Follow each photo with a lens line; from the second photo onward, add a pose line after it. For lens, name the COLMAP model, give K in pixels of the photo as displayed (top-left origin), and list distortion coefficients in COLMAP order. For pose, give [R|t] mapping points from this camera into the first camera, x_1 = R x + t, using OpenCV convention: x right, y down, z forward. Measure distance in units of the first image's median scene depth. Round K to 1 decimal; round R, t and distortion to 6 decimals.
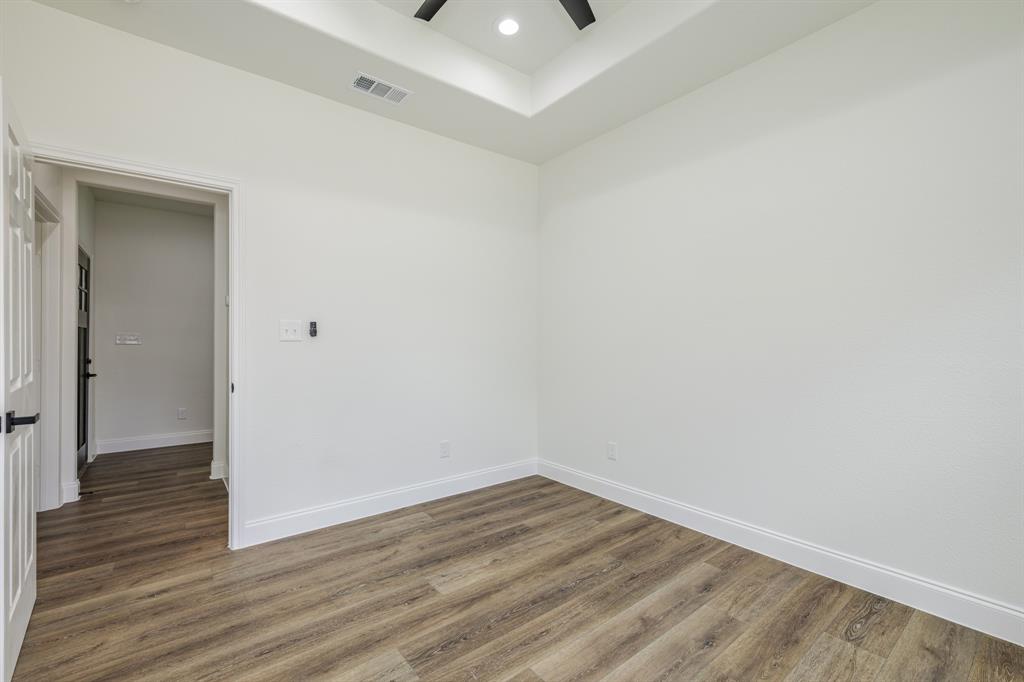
lens RADIAL K [[440.8, 0, 512.0], [0, 440.8, 341.0], [0, 0, 1]] dist [0.000960, 0.000426]
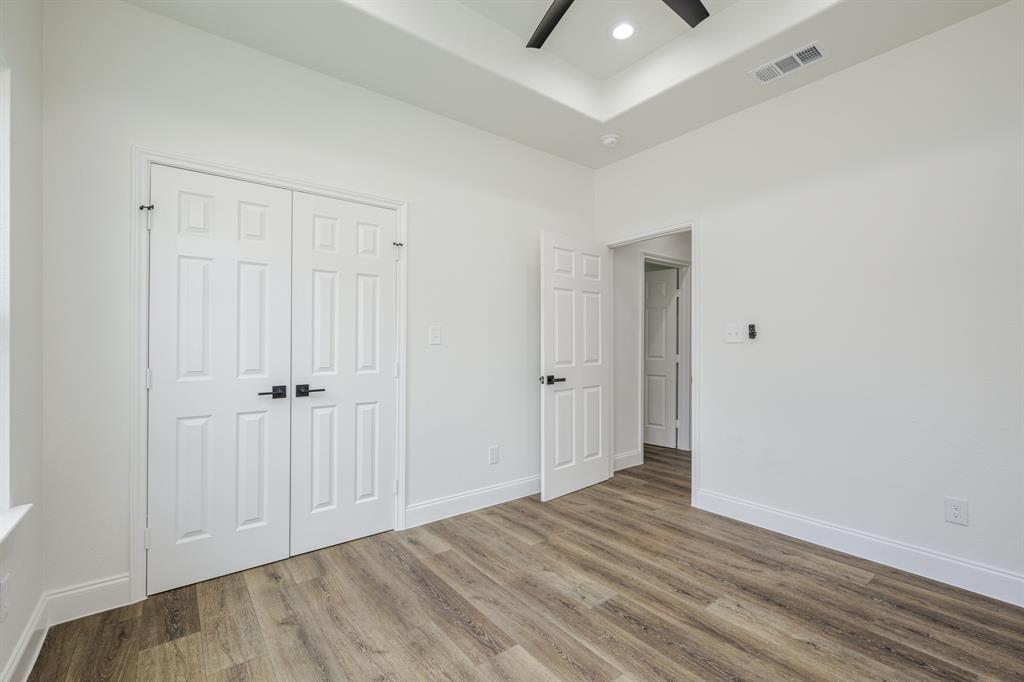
lens RADIAL K [[440.8, 0, 512.0], [0, 440.8, 341.0], [0, 0, 1]] dist [0.000960, 0.000426]
pose [[-0.002061, -0.006865, -0.999974, 0.712836], [0.003300, 0.999971, -0.006872, 0.000848], [0.999992, -0.003314, -0.002038, 0.521596]]
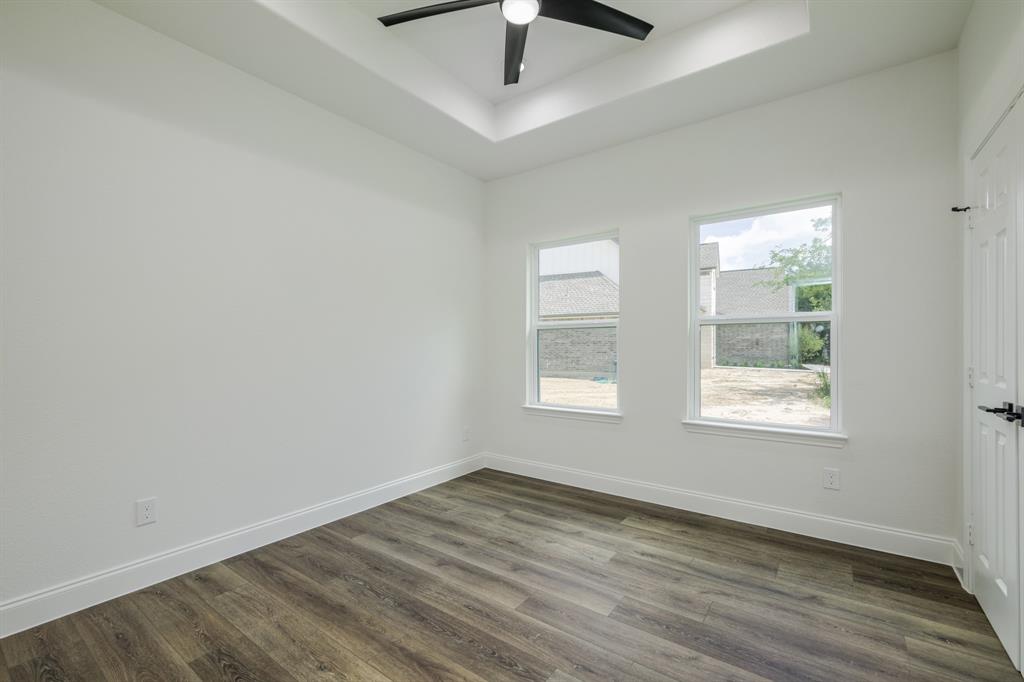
lens RADIAL K [[440.8, 0, 512.0], [0, 440.8, 341.0], [0, 0, 1]] dist [0.000960, 0.000426]
pose [[-0.272134, 0.013304, 0.962167, -0.795182], [0.002073, 0.999910, -0.013240, 0.005963], [-0.962257, -0.001608, -0.272137, 0.926619]]
